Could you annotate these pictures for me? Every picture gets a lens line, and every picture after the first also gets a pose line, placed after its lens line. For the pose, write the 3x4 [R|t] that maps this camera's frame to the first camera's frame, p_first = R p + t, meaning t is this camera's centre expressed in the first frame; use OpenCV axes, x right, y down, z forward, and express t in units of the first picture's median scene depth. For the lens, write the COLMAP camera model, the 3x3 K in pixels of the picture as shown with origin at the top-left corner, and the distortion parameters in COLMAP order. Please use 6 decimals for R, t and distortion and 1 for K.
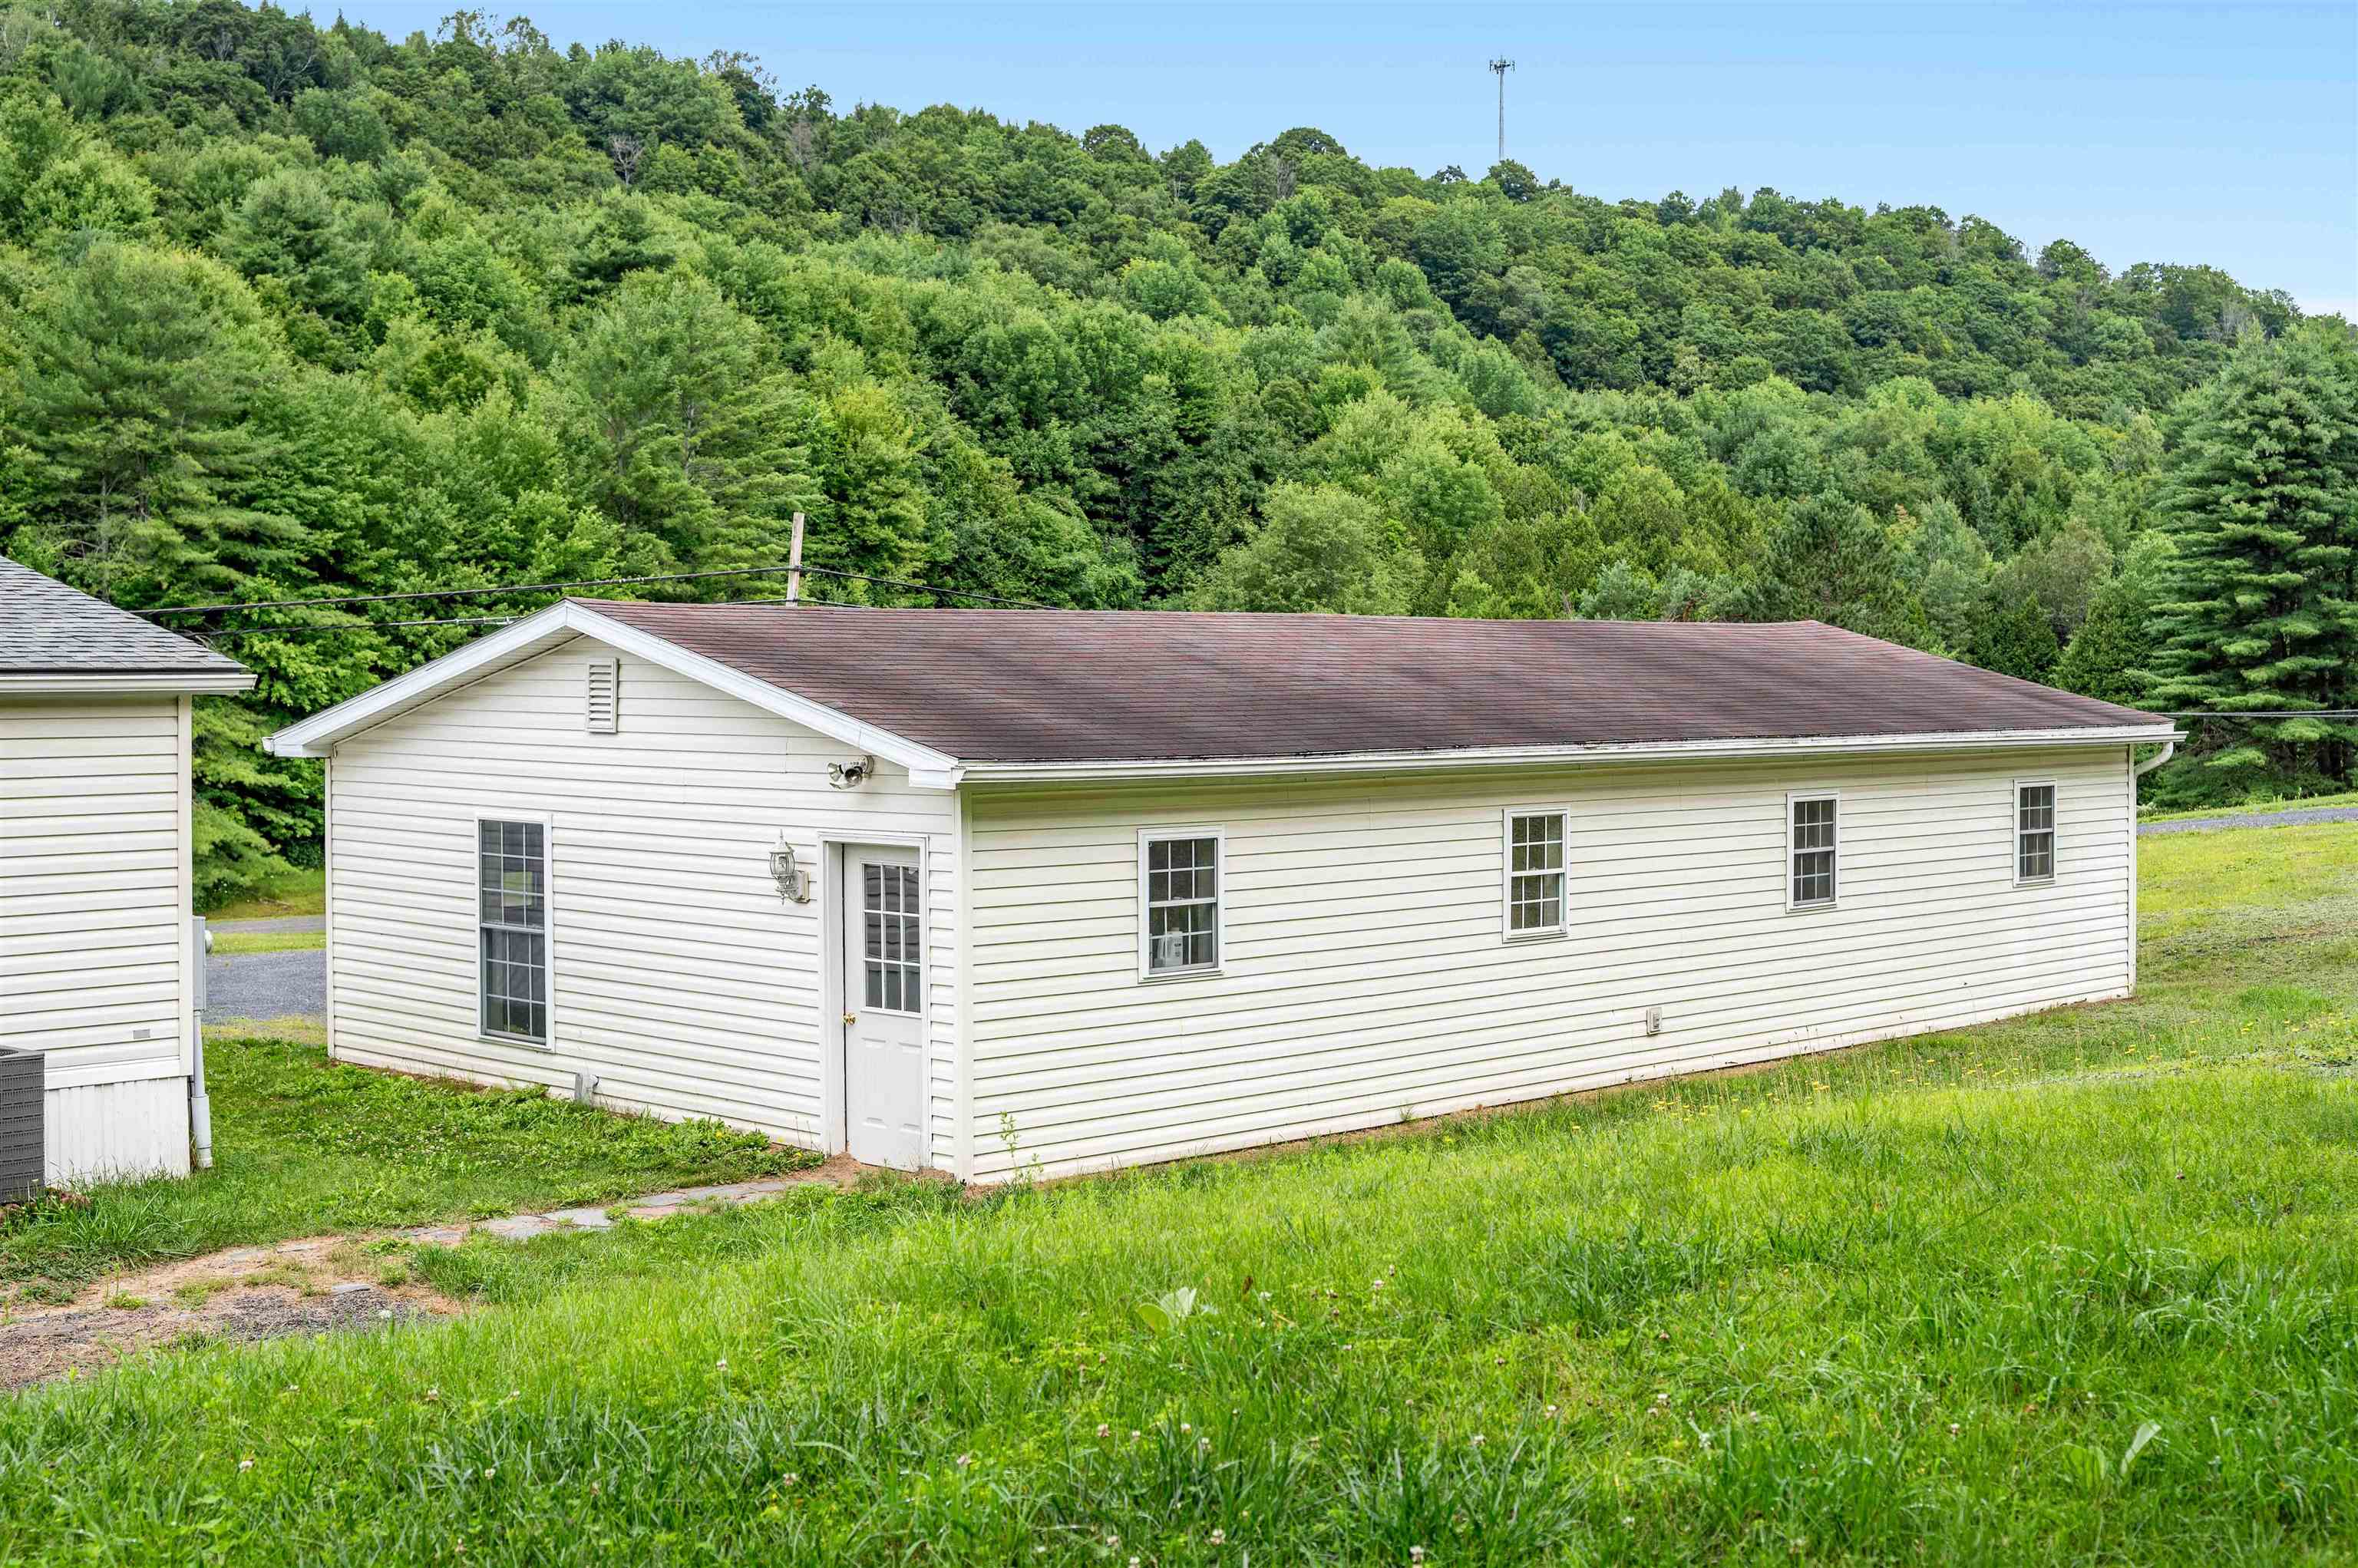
lens RADIAL K [[2978.8, 0, 1181.7], [0, 2978.8, 727.3], [0, 0, 1]] dist [0.006731, 0.000000]
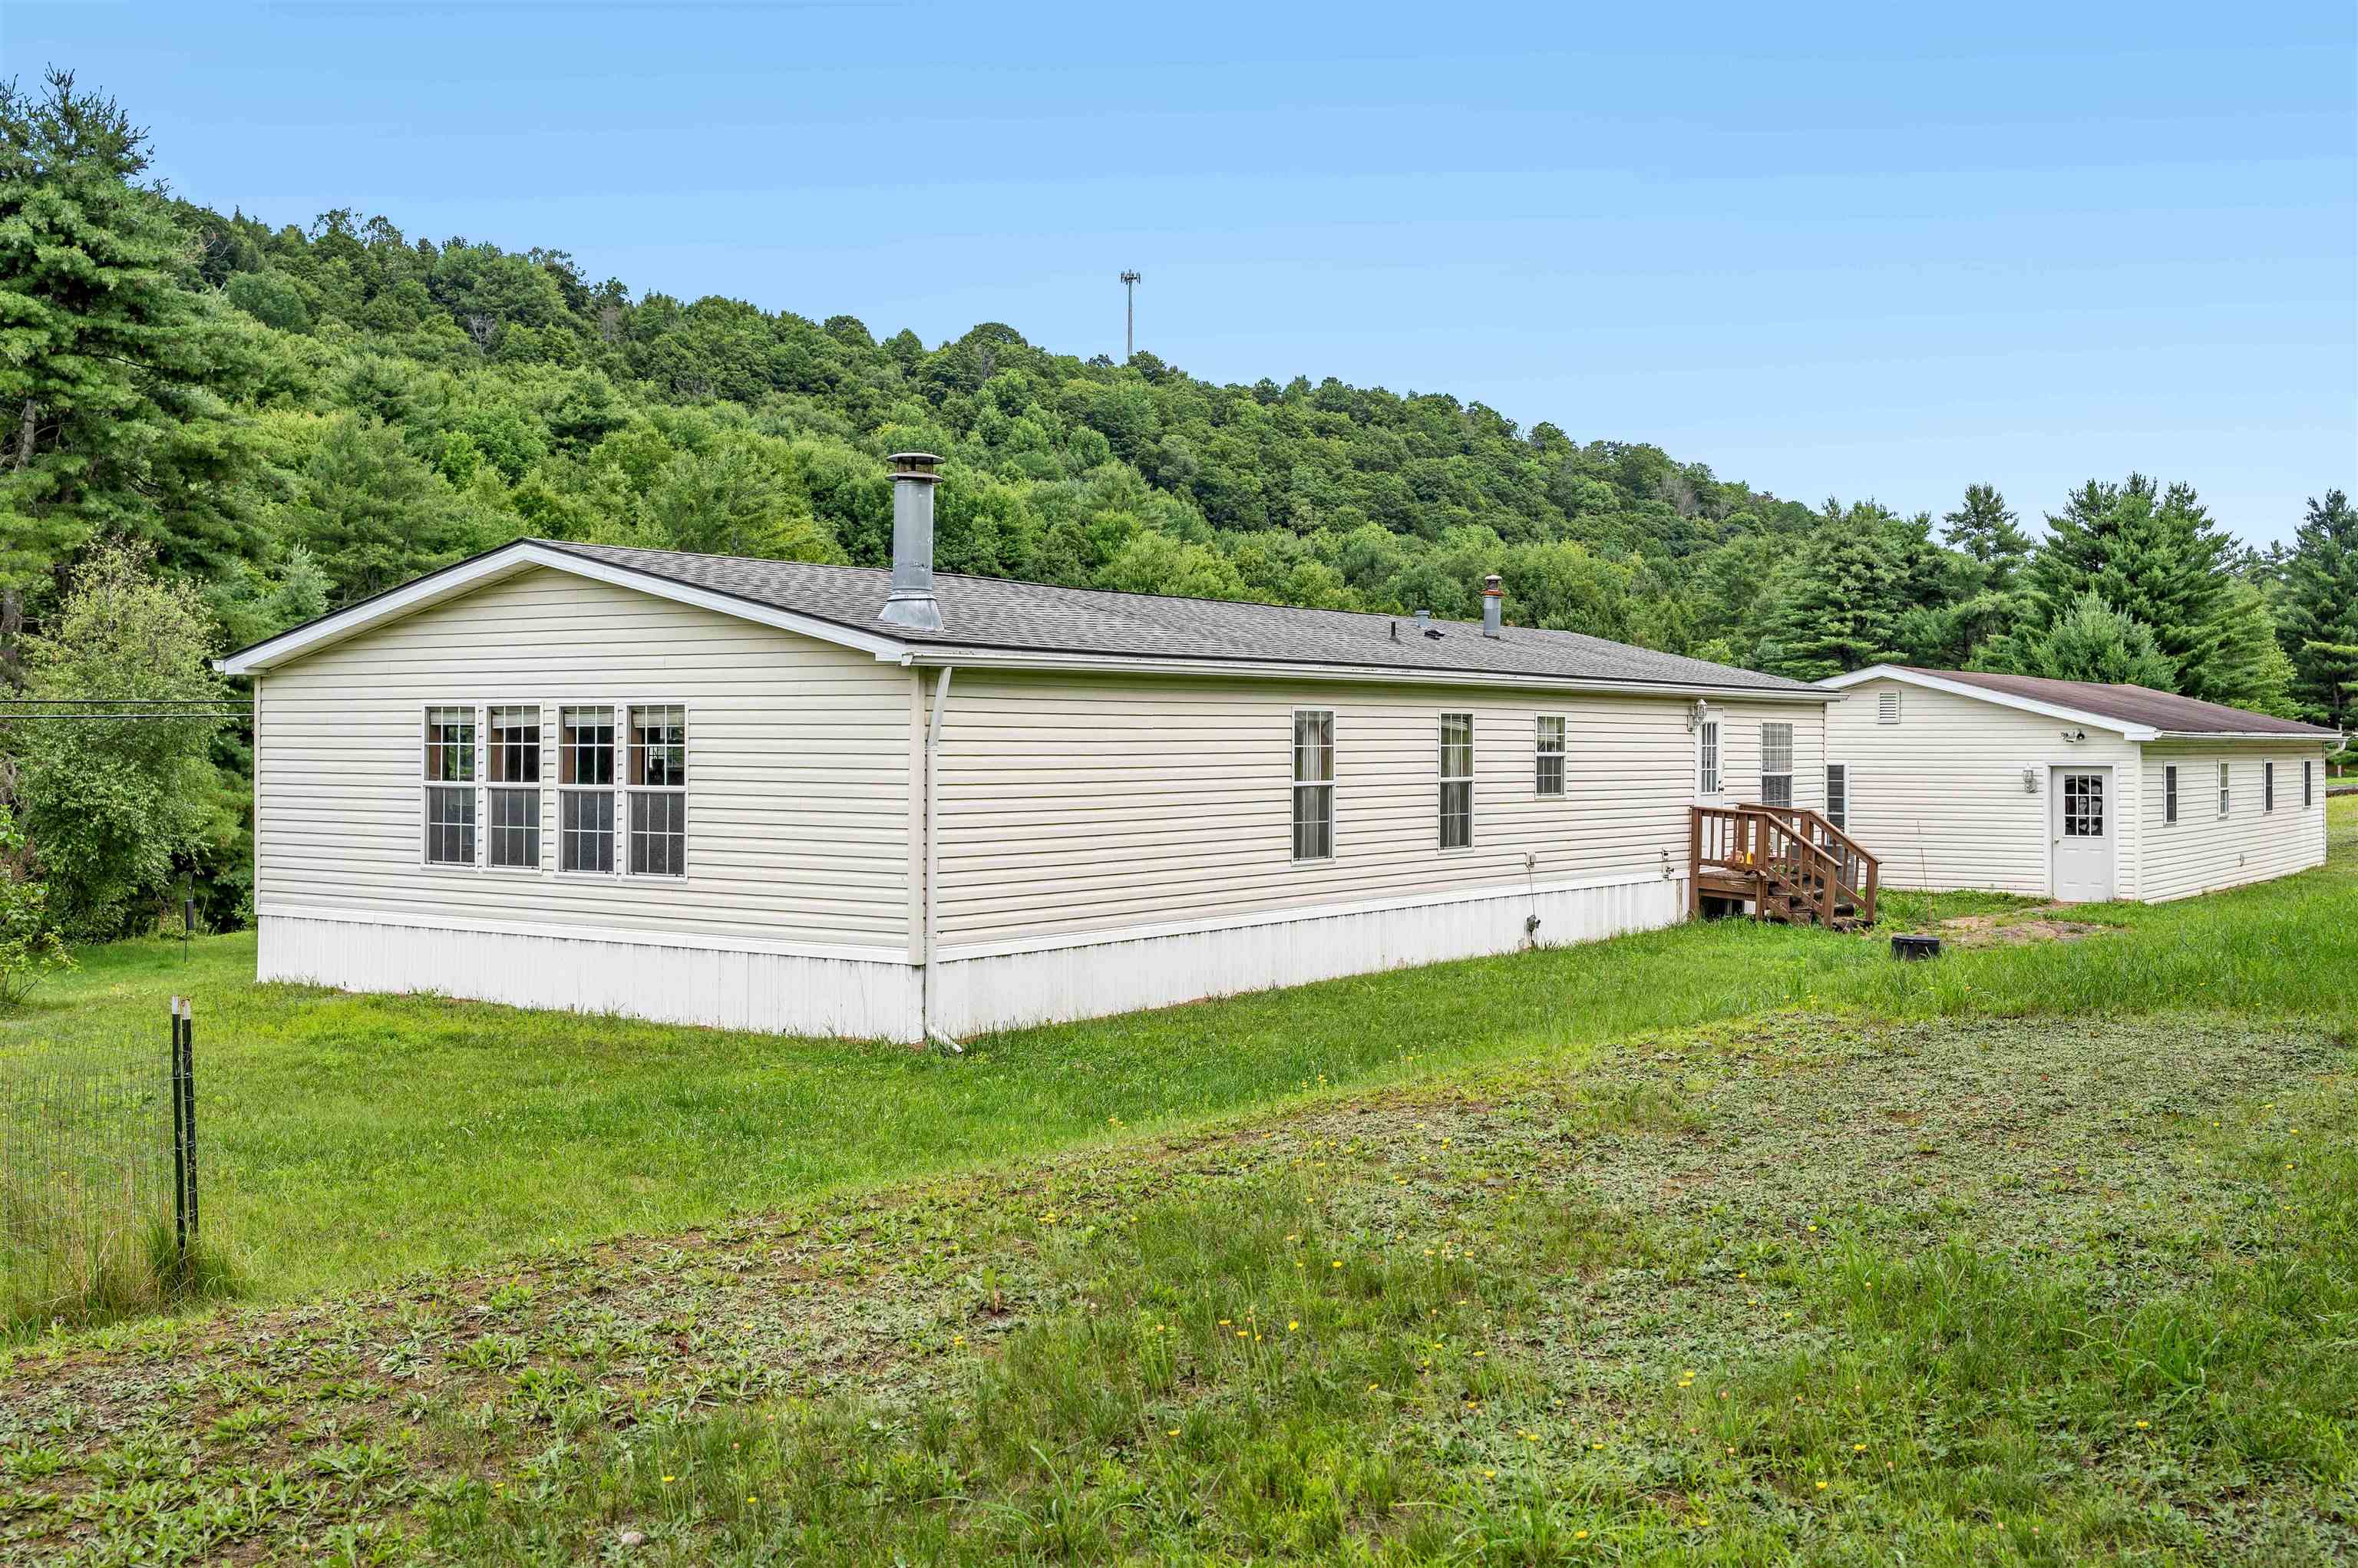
lens RADIAL K [[2421.5, 0, 1159.6], [0, 2421.5, 785.4], [0, 0, 1]] dist [0.002475, 0.000000]
pose [[0.985860, -0.001470, 0.167562, -0.121468], [0.002165, 0.999990, -0.003963, 0.006344], [-0.167554, 0.004269, 0.985854, -0.083375]]
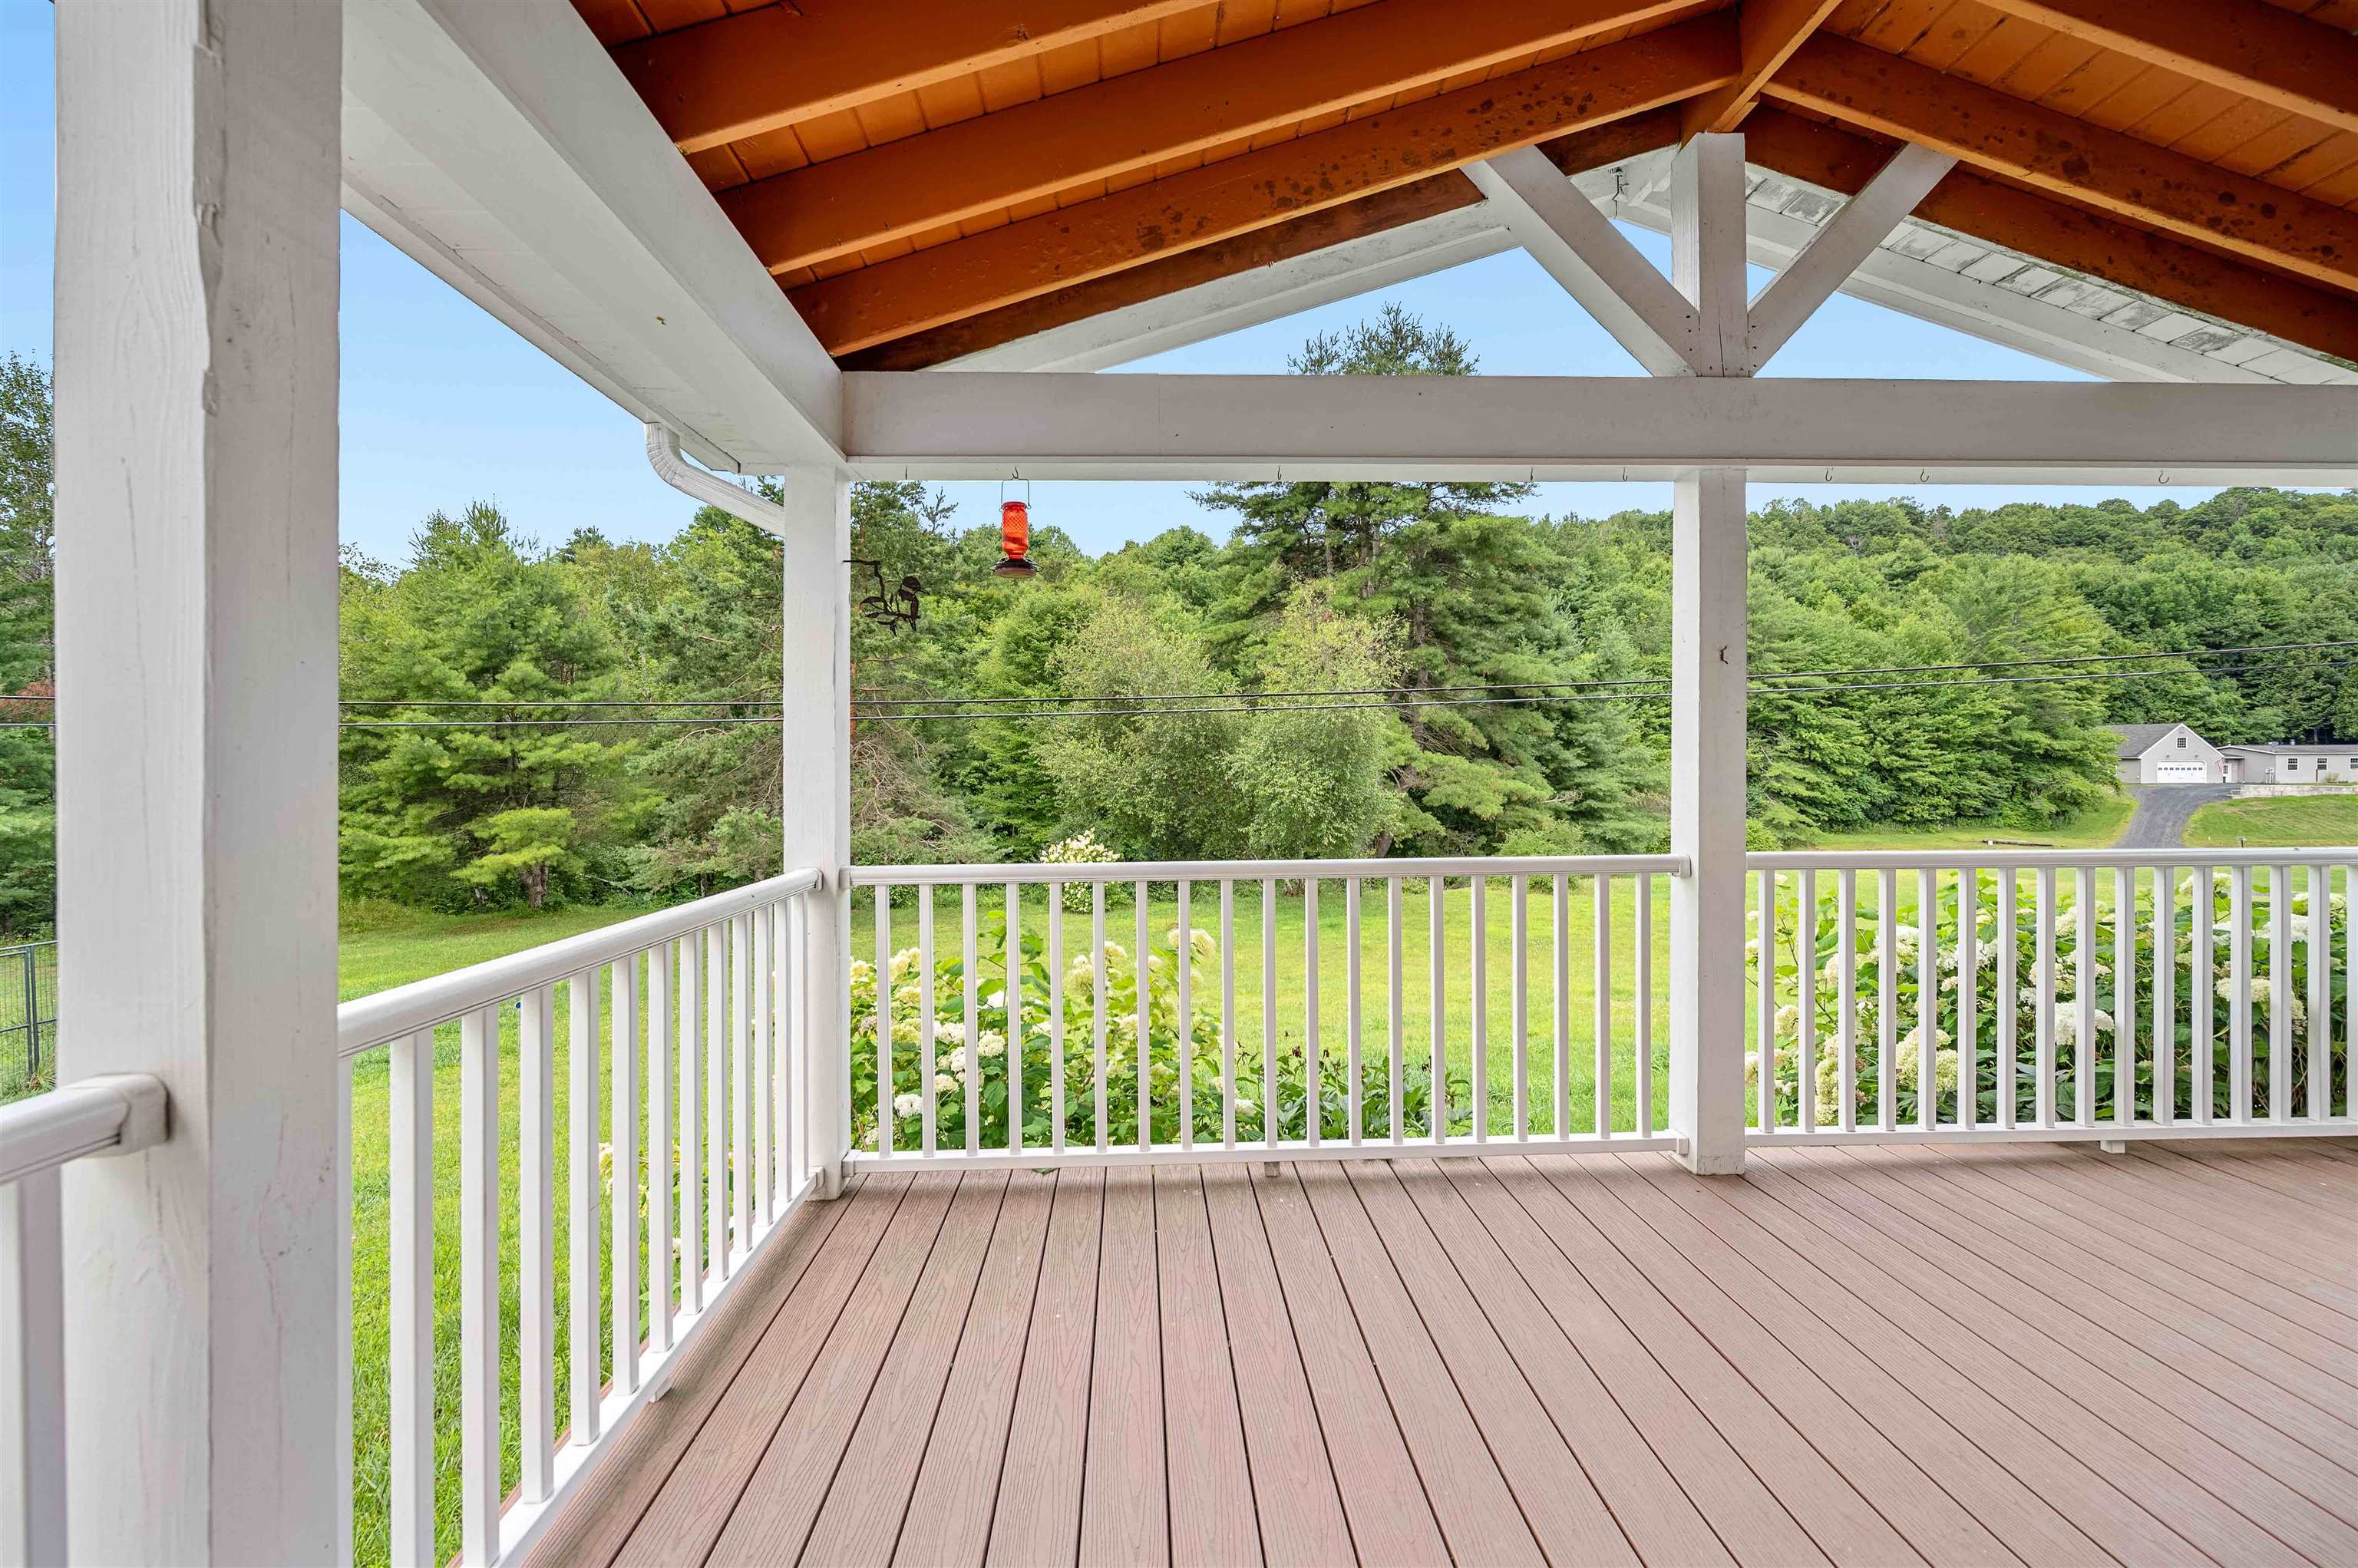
lens RADIAL K [[934.3, 0, 1180.5], [0, 934.3, 770.1], [0, 0, 1]] dist [-0.008993, 0.001213]
pose [[0.732457, 0.004267, -0.680800, -0.114128], [-0.009402, 0.999948, -0.003848, 0.004639], [0.680748, 0.009220, 0.732459, 0.099948]]
